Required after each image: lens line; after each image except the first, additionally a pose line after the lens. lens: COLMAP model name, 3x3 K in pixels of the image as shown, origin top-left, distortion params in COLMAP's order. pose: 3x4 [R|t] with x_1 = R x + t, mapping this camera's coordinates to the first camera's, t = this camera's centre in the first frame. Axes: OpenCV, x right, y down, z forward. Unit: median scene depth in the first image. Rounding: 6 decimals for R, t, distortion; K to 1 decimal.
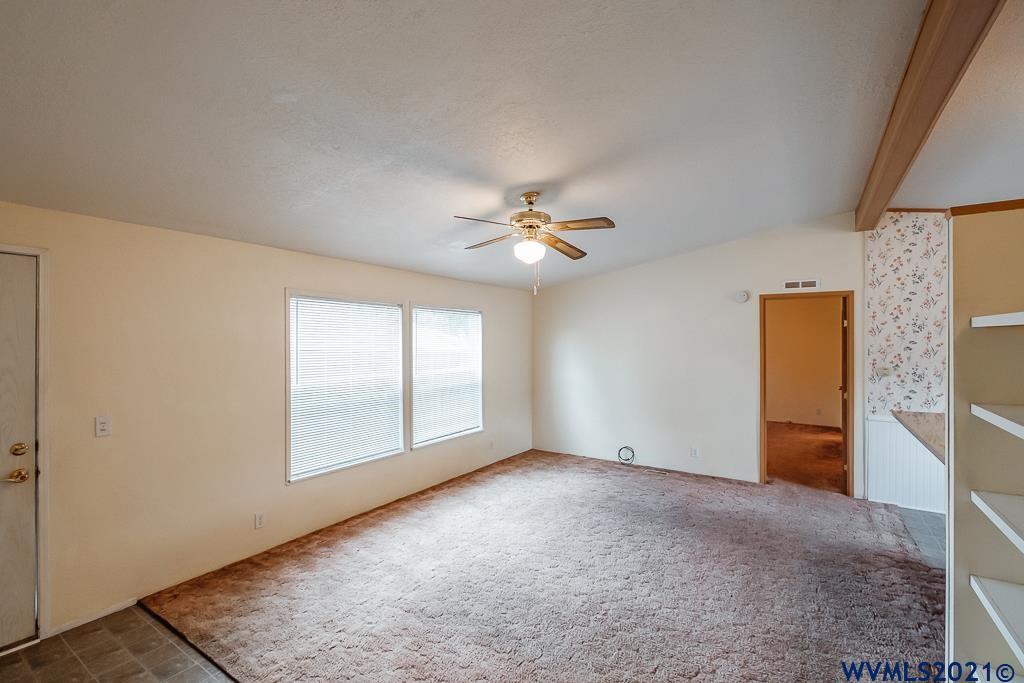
lens RADIAL K [[450.3, 0, 513.8], [0, 450.3, 336.0], [0, 0, 1]] dist [-0.007043, -0.000353]
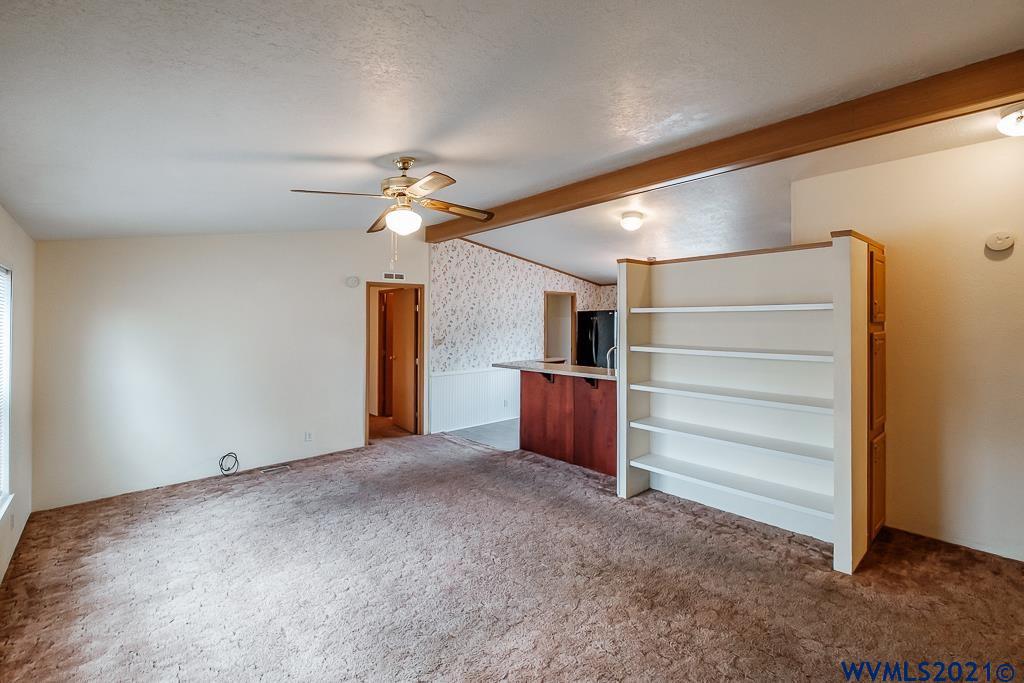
lens RADIAL K [[450.3, 0, 517.5], [0, 450.3, 318.8], [0, 0, 1]] dist [-0.007043, -0.000353]
pose [[0.265048, -0.001815, 0.964233, -0.507260], [0.001637, 0.999998, 0.001433, 0.002557], [-0.964234, 0.001199, 0.265051, 0.360490]]
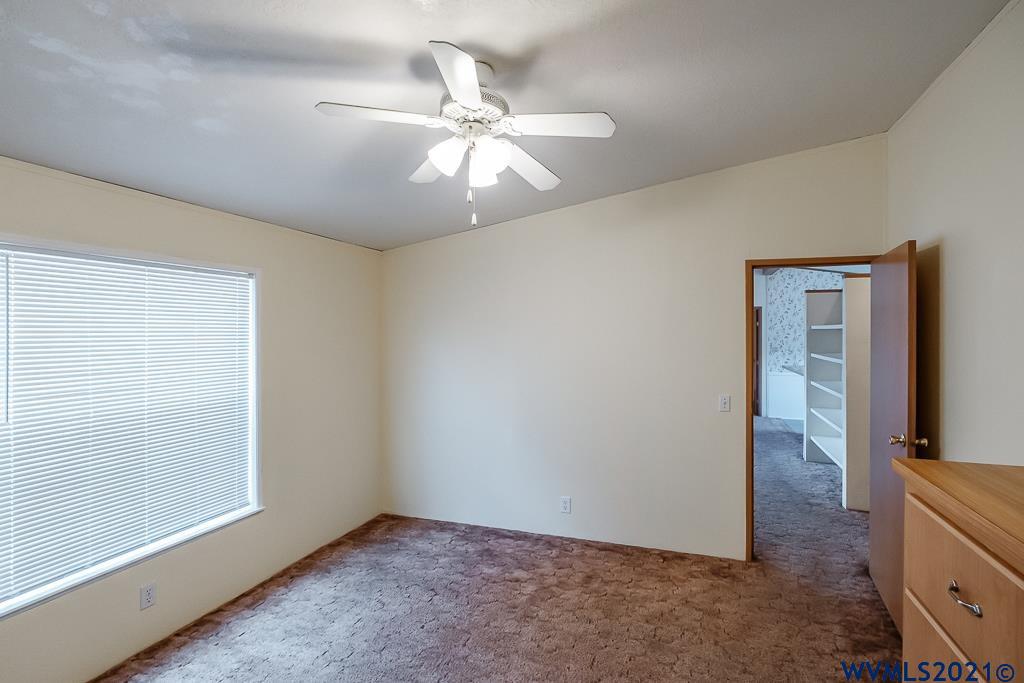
lens RADIAL K [[450.3, 0, 543.4], [0, 450.3, 330.6], [0, 0, 1]] dist [-0.007043, -0.000353]
pose [[0.969008, -0.002387, 0.247017, -0.605158], [0.001623, 0.999993, 0.003293, -0.008507], [-0.247024, -0.002790, 0.969005, -0.611723]]
